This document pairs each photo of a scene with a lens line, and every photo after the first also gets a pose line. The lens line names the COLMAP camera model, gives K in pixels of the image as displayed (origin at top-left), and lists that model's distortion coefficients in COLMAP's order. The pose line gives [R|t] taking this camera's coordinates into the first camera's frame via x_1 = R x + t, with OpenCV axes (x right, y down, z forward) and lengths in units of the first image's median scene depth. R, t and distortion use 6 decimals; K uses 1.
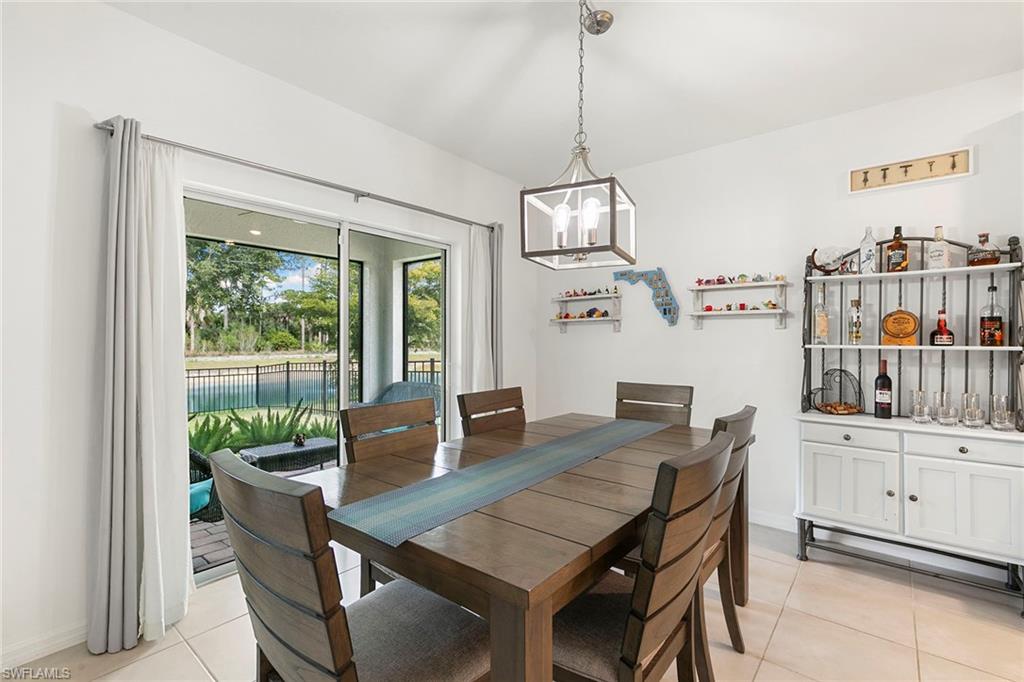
lens RADIAL K [[456.2, 0, 513.6], [0, 456.2, 340.5], [0, 0, 1]] dist [0.005901, -0.000362]
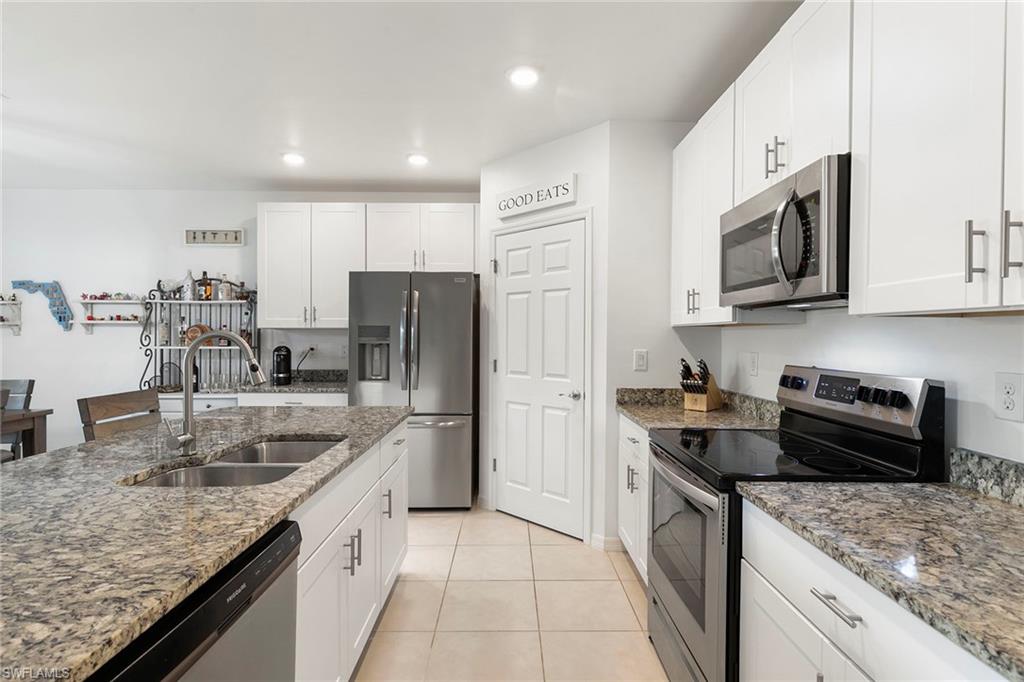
lens RADIAL K [[508.1, 0, 512.0], [0, 508.1, 341.0], [0, 0, 1]] dist [0.001002, -0.000109]
pose [[0.767644, -0.009433, 0.640807, 0.523475], [0.001321, 0.999913, 0.013136, -0.029521], [-0.640875, -0.009237, 0.767589, -1.032044]]
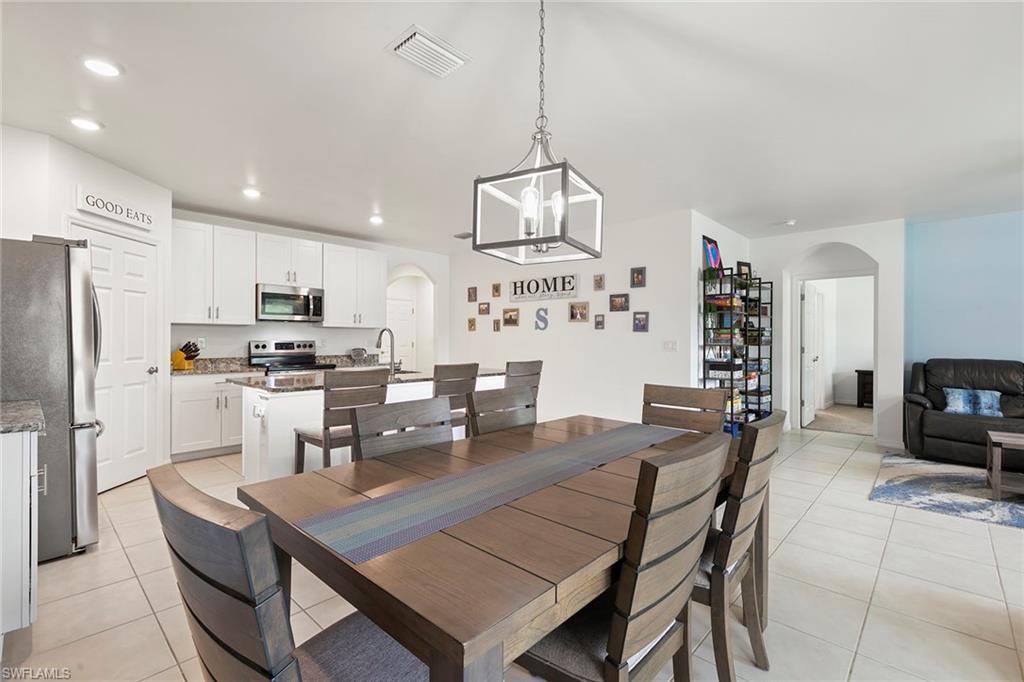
lens RADIAL K [[456.2, 0, 513.6], [0, 456.2, 340.5], [0, 0, 1]] dist [0.005901, -0.000362]
pose [[-0.997856, -0.008457, 0.064892, 0.100843], [-0.008017, 0.999943, 0.007025, -0.002756], [-0.064948, 0.006489, -0.997868, 1.347478]]
